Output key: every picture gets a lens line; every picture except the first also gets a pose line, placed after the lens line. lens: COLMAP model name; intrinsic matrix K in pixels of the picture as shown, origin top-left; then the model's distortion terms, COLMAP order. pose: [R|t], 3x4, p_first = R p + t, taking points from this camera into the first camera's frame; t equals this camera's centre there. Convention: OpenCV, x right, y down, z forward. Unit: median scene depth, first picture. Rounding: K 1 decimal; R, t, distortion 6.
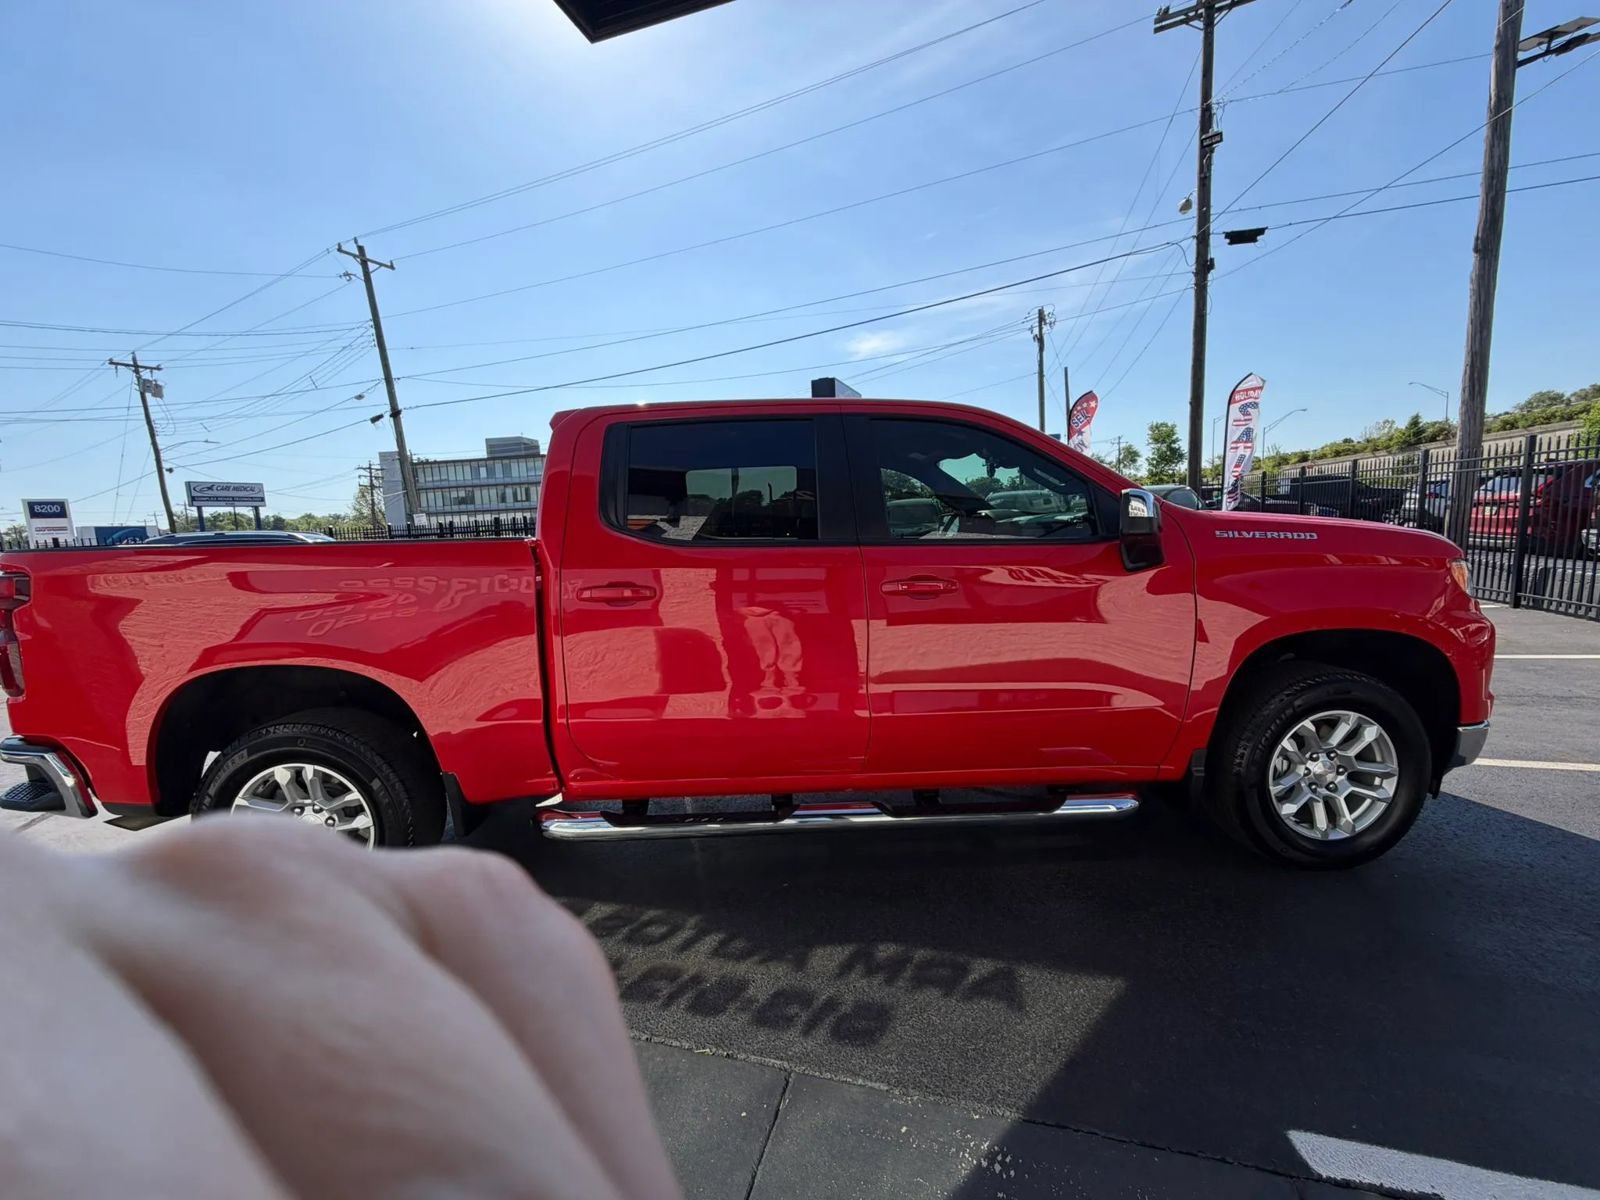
lens RADIAL K [[636.0, 0, 795.4], [0, 636.0, 597.7], [0, 0, 1]] dist [0.001203, -0.000451]
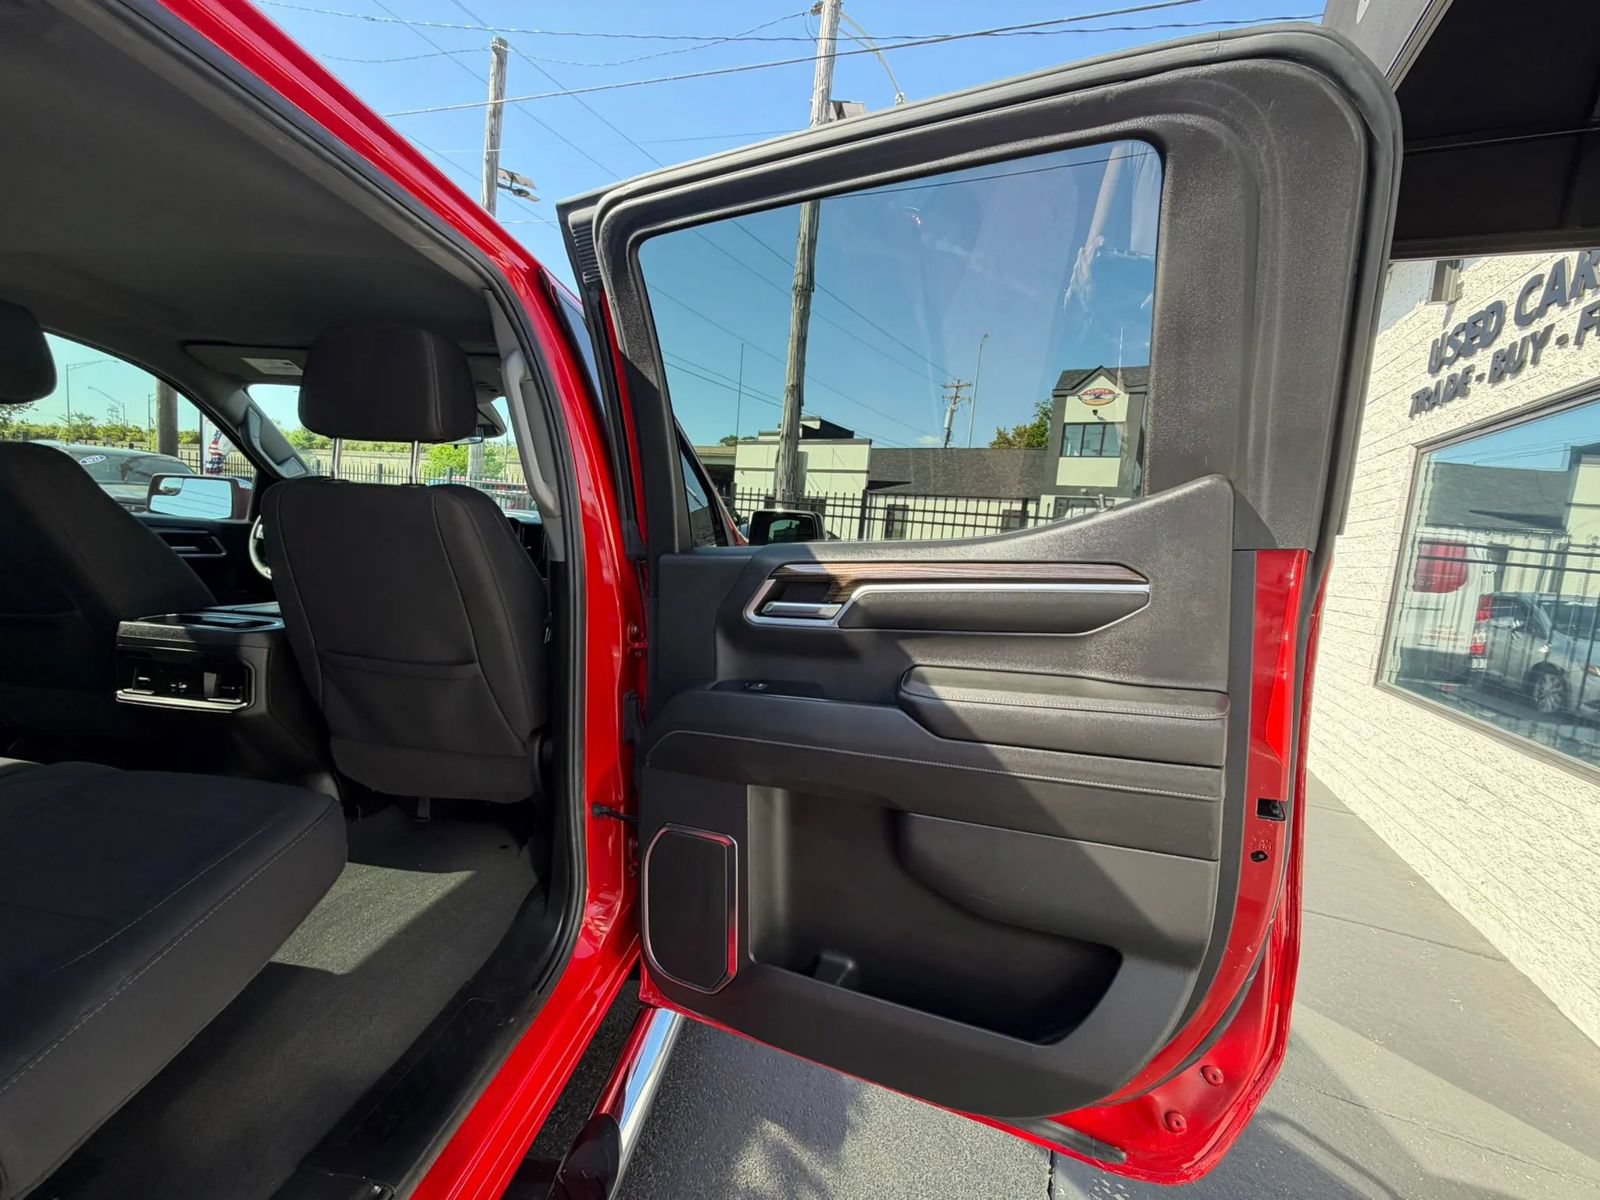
lens RADIAL K [[637.8, 0, 796.8], [0, 637.8, 599.0], [0, 0, 1]] dist [-0.000268, -0.000104]
pose [[0.135717, -0.043227, 0.989804, -0.065667], [0.027492, 0.998827, 0.039851, -0.010571], [-0.990366, 0.021803, 0.136747, 0.124672]]
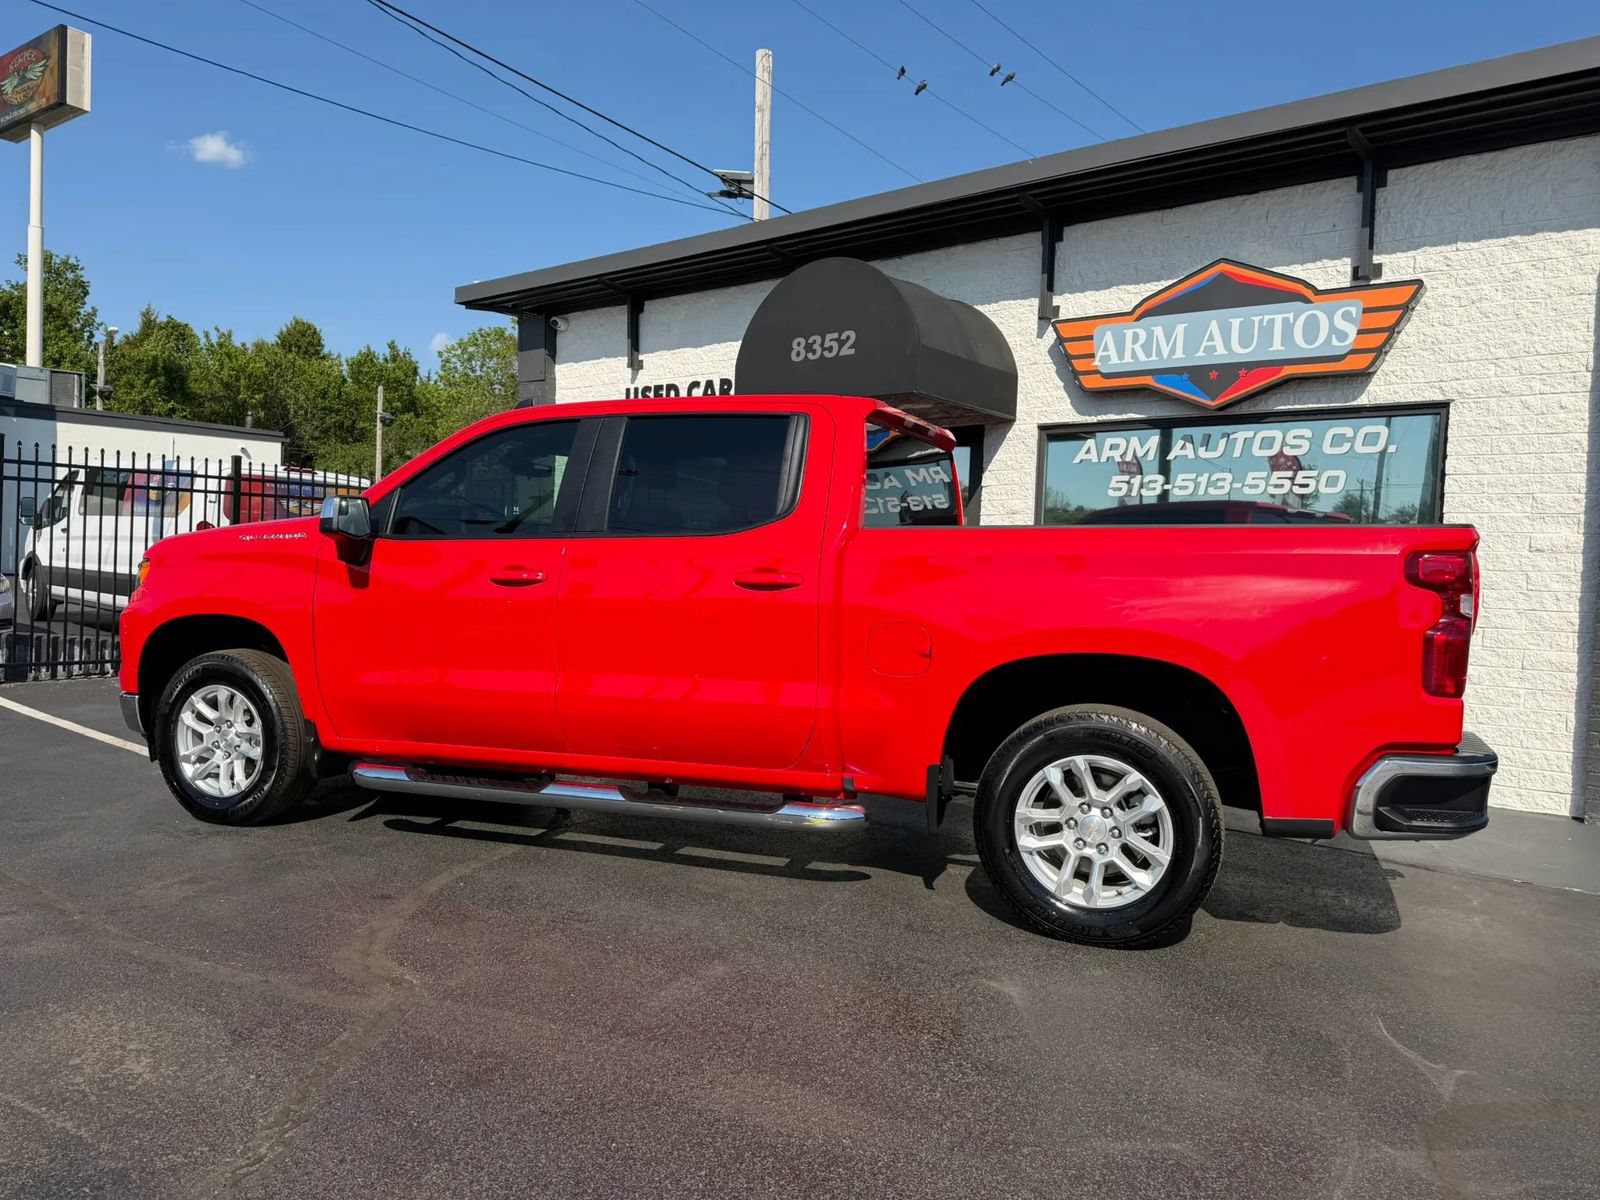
lens RADIAL K [[1123.5, 0, 795.2], [0, 1123.5, 600.7], [0, 0, 1]] dist [0.118366, -0.229892]
pose [[-0.919871, -0.000936, 0.392220, -0.162357], [0.051537, 0.991038, 0.123235, -0.042607], [-0.388820, 0.133574, -0.911579, 0.536298]]
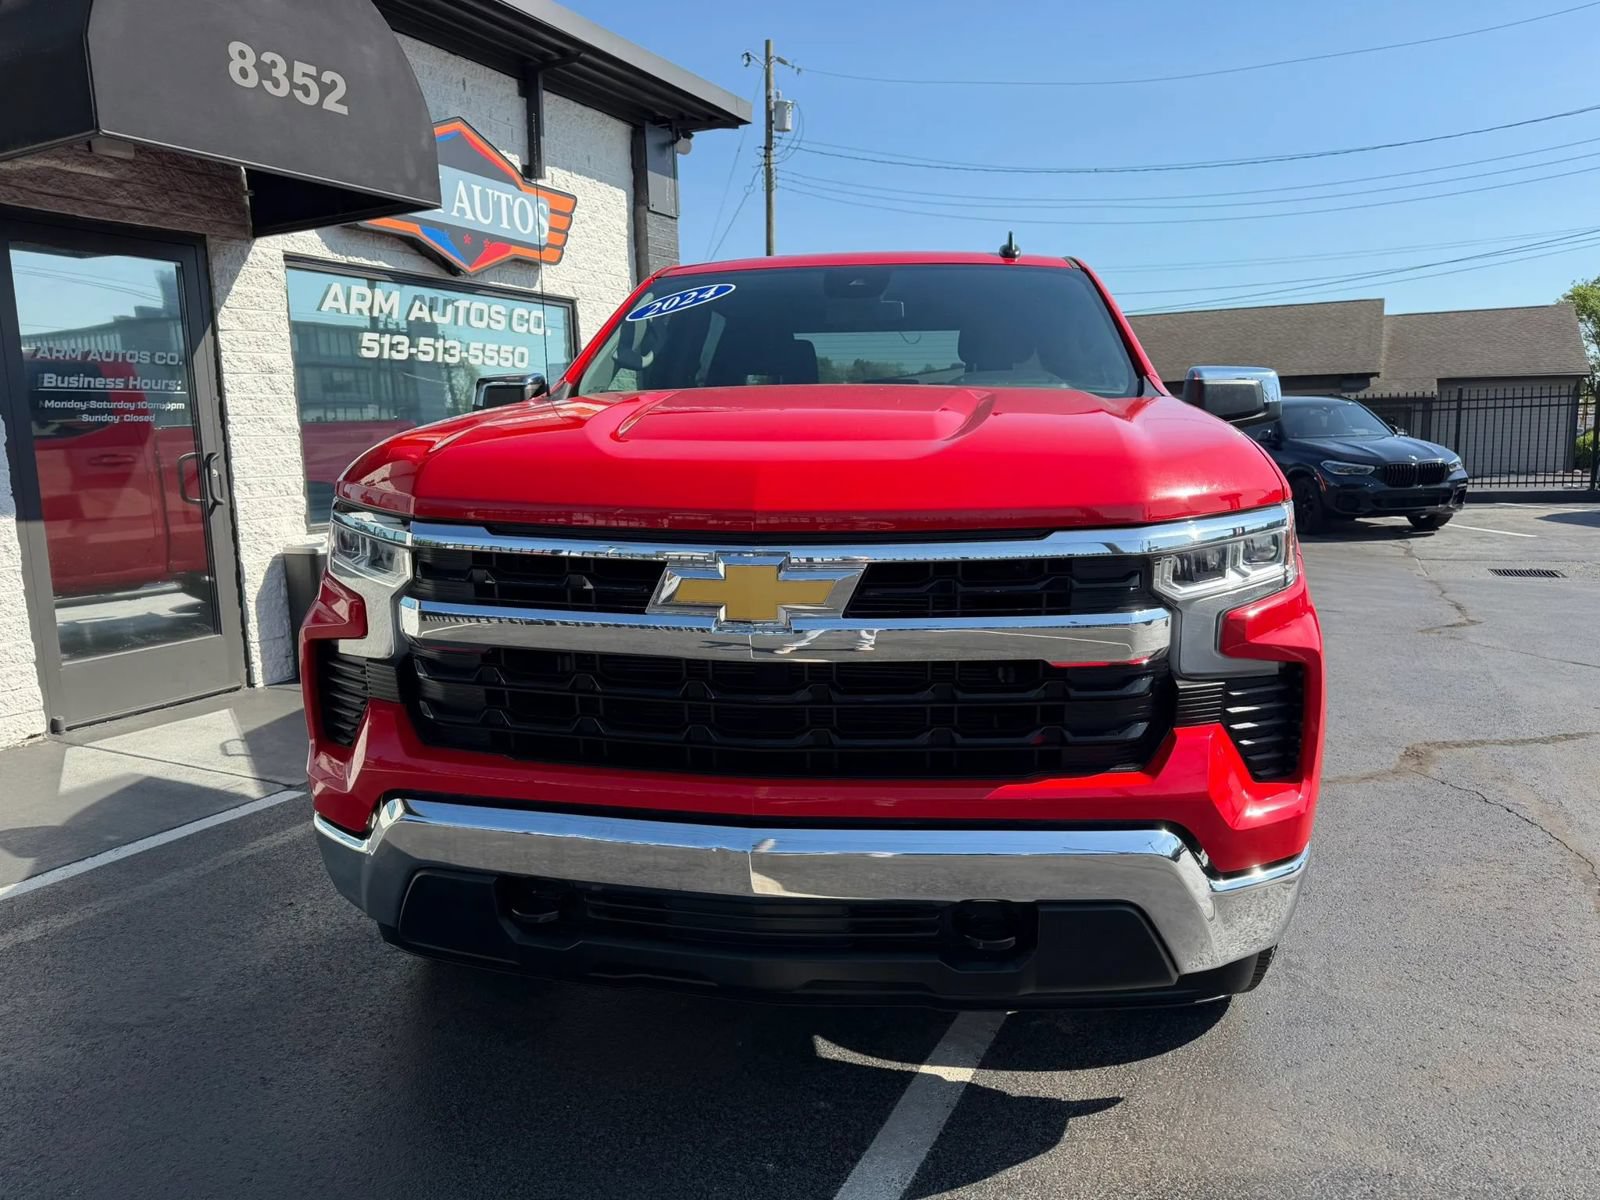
lens RADIAL K [[1132.2, 0, 800.7], [0, 1132.2, 609.8], [0, 0, 1]] dist [0.005174, -0.019323]
pose [[-0.172784, 0.198710, -0.964707, 0.311732], [-0.085109, 0.972763, 0.215613, -0.032532], [0.981276, 0.119359, -0.151166, 0.250618]]
